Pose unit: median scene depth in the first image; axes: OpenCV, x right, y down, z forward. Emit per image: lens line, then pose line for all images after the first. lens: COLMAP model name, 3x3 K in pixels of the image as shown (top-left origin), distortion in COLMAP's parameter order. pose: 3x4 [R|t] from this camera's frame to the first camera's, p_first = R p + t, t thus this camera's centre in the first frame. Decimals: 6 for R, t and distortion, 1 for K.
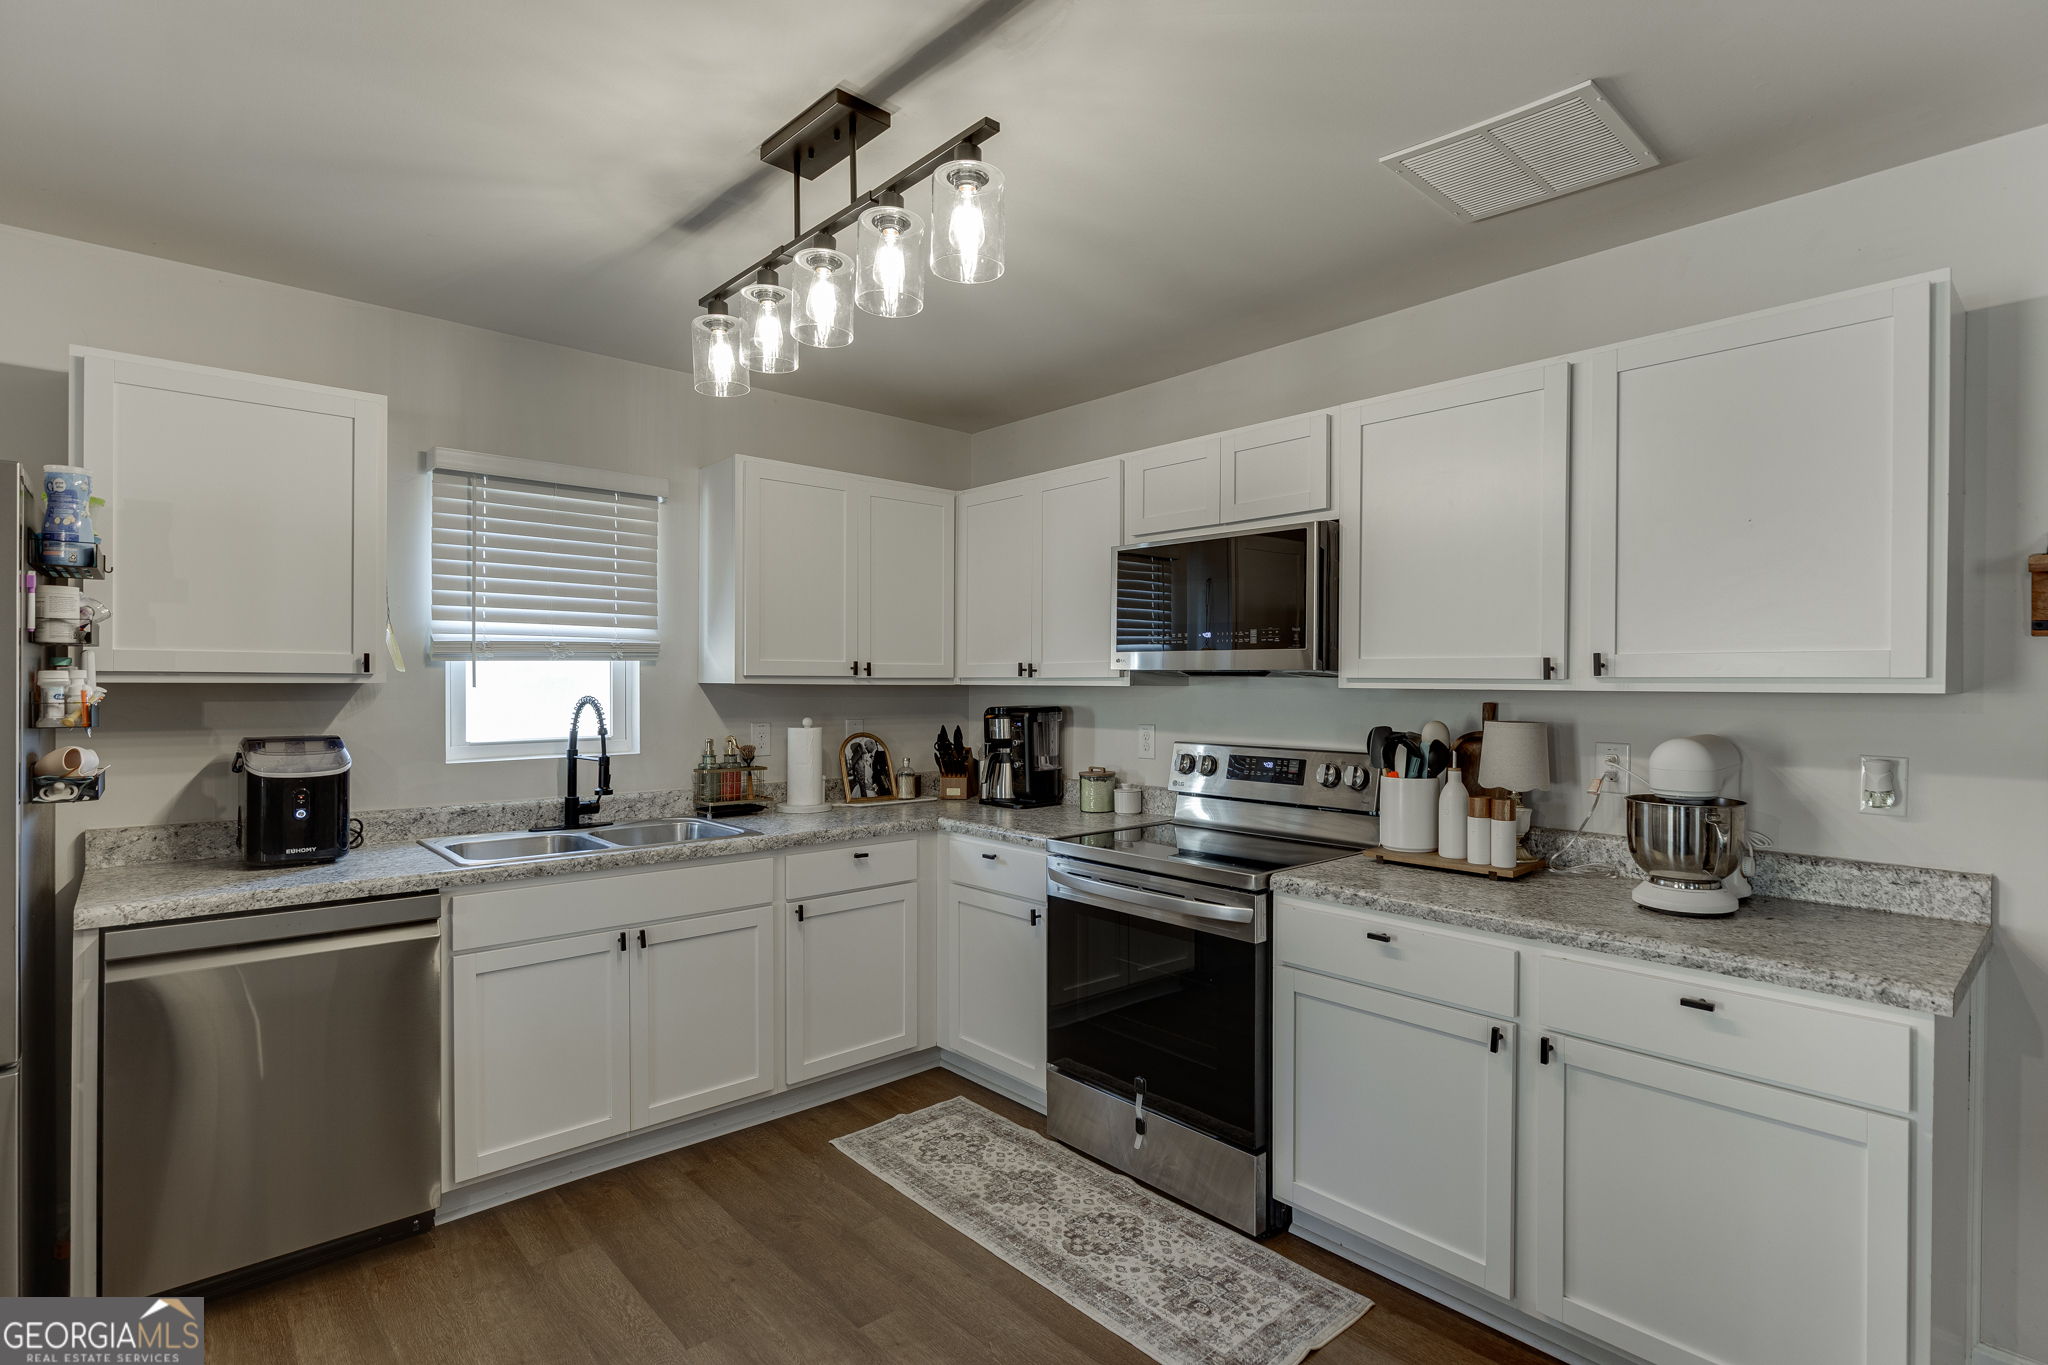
lens RADIAL K [[992.8, 0, 1038.1], [0, 992.8, 684.9], [0, 0, 1]] dist [-0.008216, 0.000675]
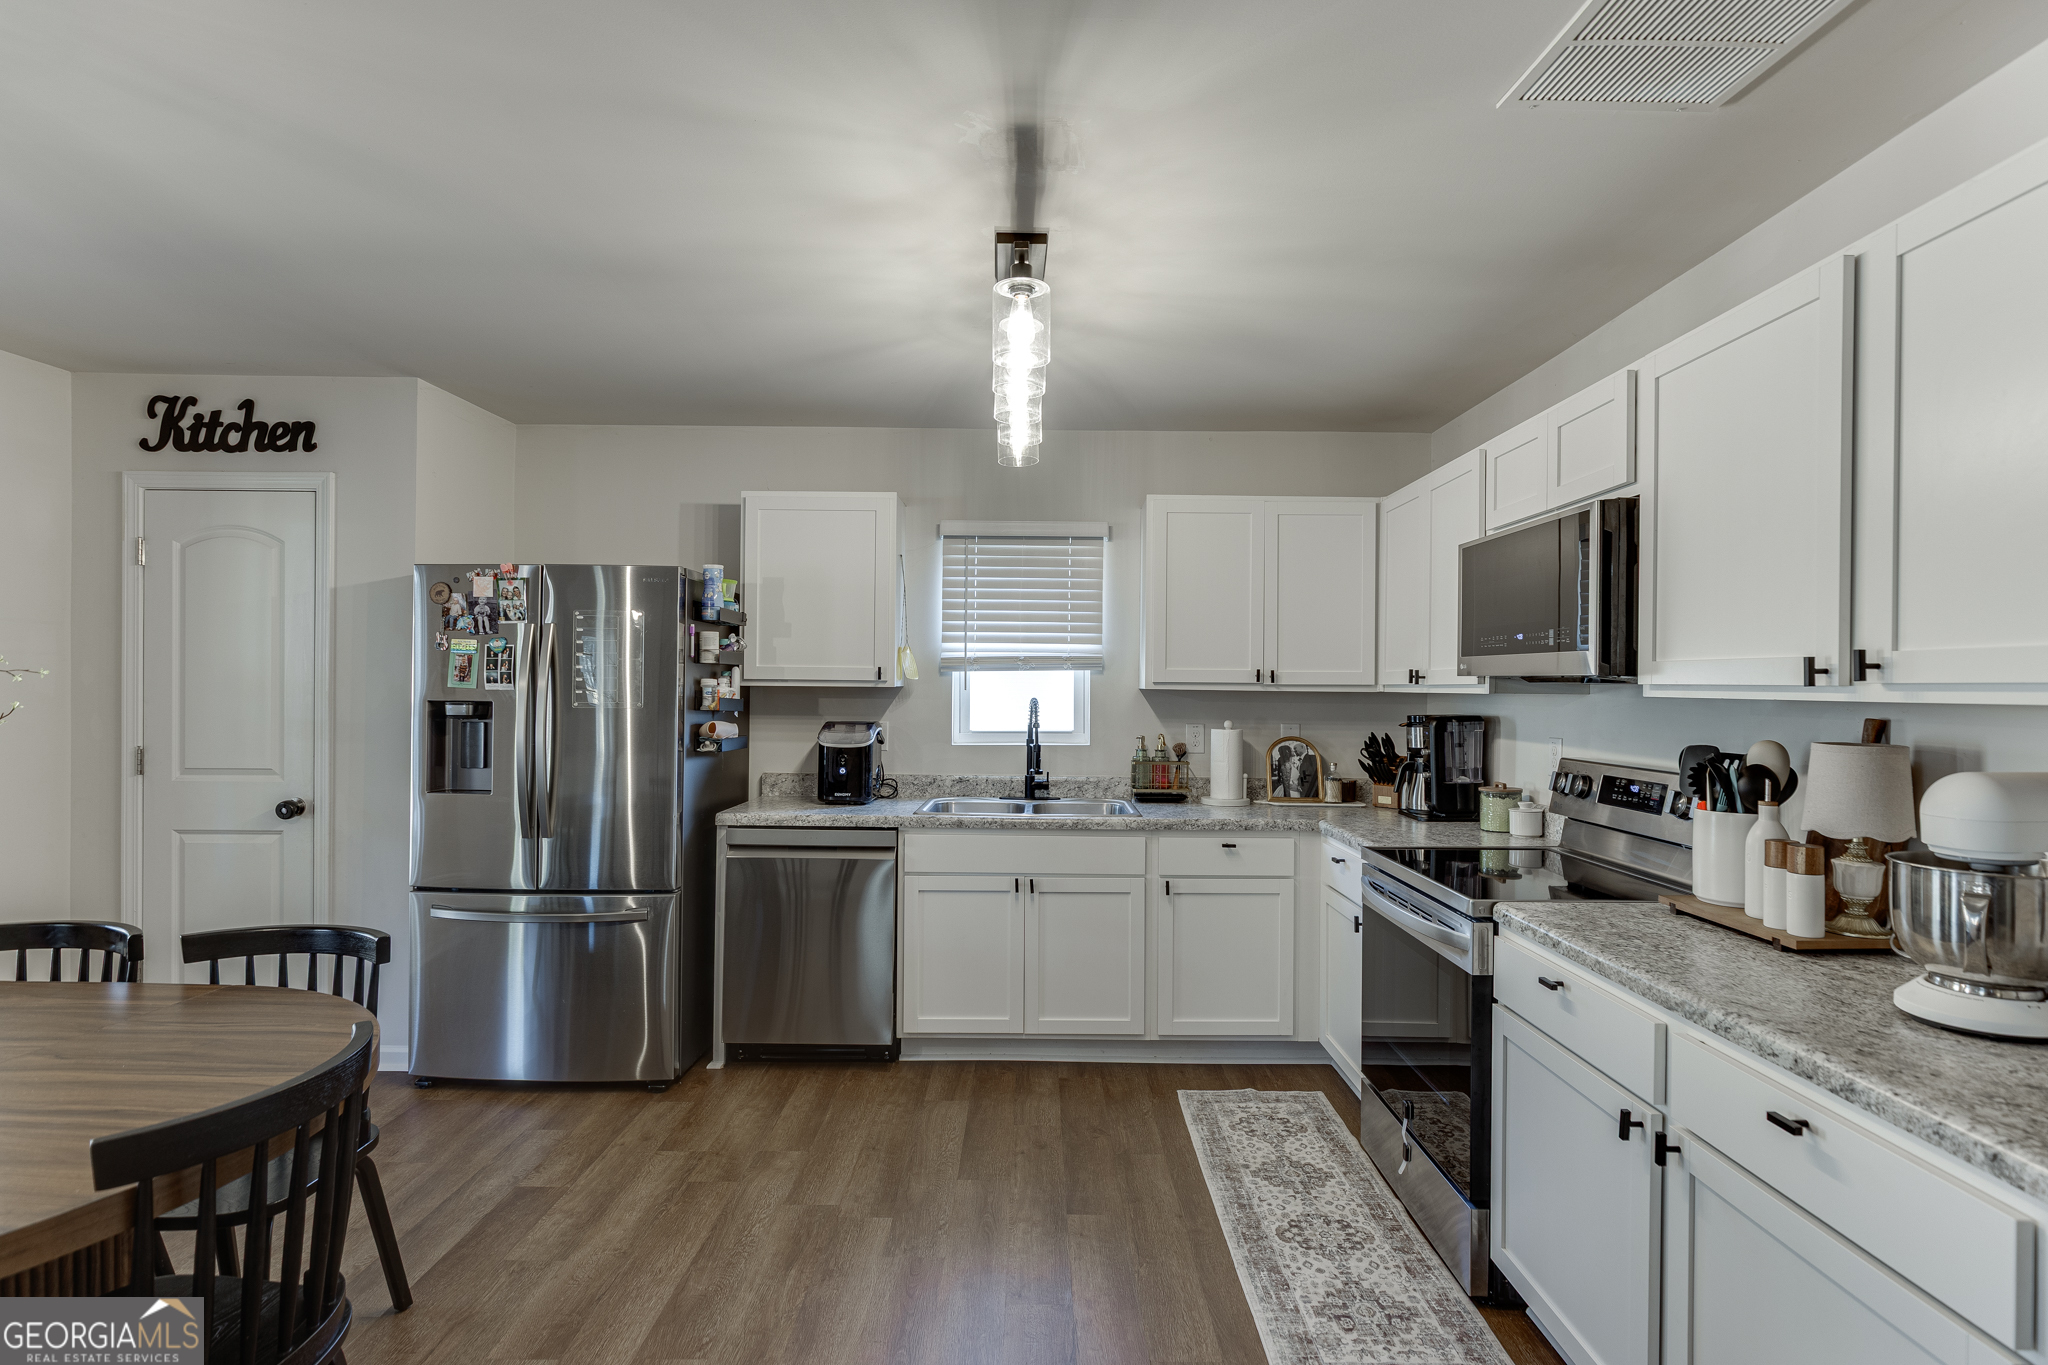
lens RADIAL K [[992.8, 0, 1038.1], [0, 992.8, 684.9], [0, 0, 1]] dist [-0.008216, 0.000675]
pose [[0.741038, 0.001804, -0.671461, 0.454356], [-0.007969, 0.999950, -0.006108, 0.002179], [0.671416, 0.009878, 0.741015, 0.044489]]
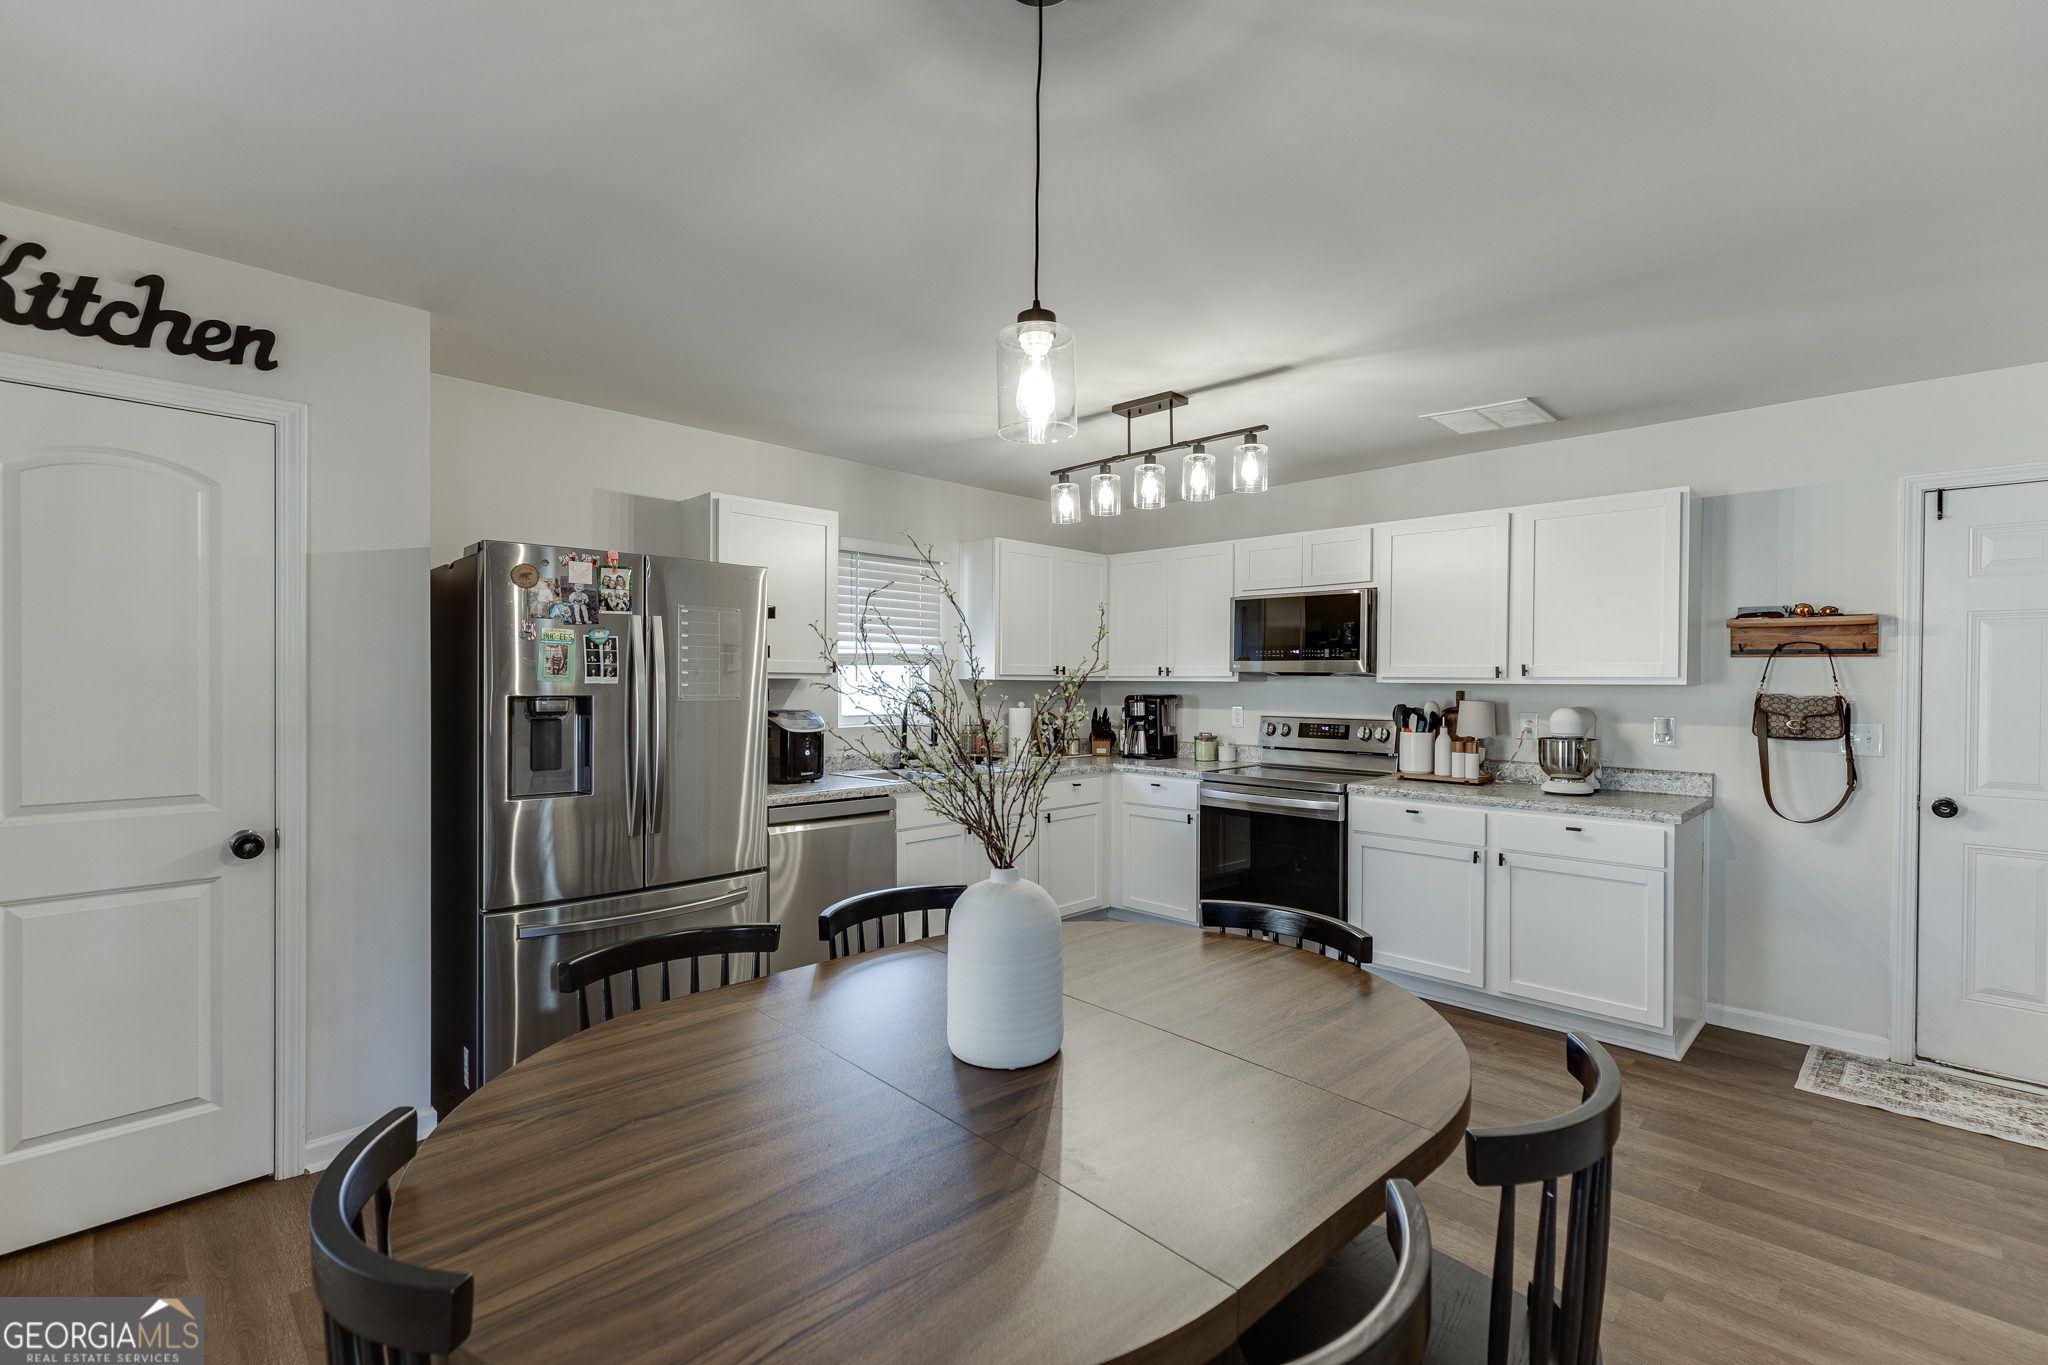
lens RADIAL K [[911.4, 0, 1035.3], [0, 911.4, 685.3], [0, 0, 1]] dist [0.003008, -0.000597]
pose [[0.998457, 0.001647, 0.055499, -0.372413], [-0.001823, 0.999993, 0.003129, 0.003725], [-0.055493, -0.003225, 0.998454, -0.556544]]
